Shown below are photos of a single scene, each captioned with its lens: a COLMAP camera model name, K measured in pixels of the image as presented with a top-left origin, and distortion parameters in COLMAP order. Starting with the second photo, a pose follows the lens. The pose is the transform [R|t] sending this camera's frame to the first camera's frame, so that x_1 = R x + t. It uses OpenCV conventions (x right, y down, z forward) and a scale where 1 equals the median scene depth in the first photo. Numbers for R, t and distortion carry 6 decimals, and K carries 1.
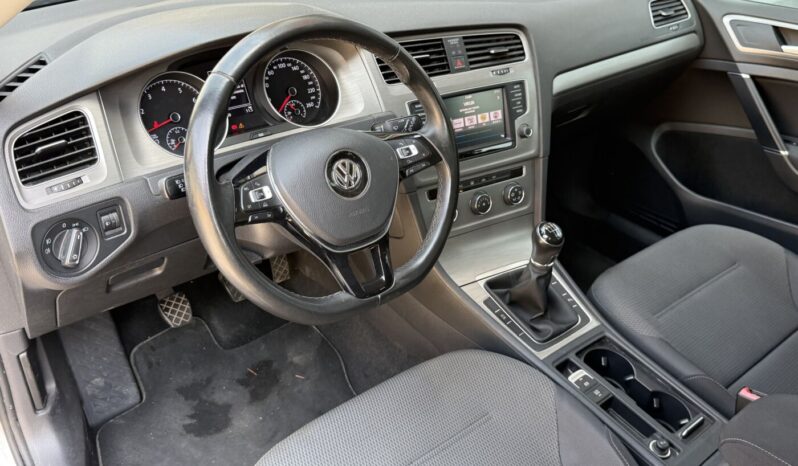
lens RADIAL K [[682.3, 0, 398.4], [0, 682.3, 258.0], [0, 0, 1]] dist [0.146427, -0.316259]
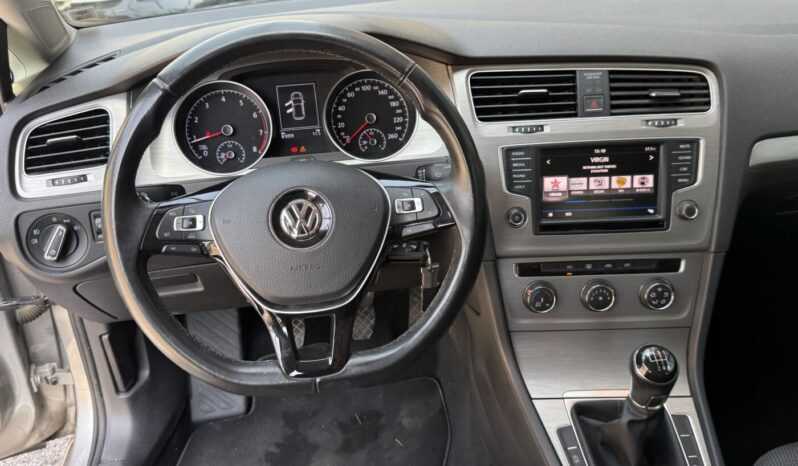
lens RADIAL K [[682.3, 0, 398.4], [0, 682.3, 258.0], [0, 0, 1]] dist [0.146427, -0.316259]
pose [[0.846421, 0.202848, -0.492366, 0.307990], [-0.228182, 0.973578, 0.008836, -0.081275], [0.481149, 0.104870, 0.870343, 0.269838]]
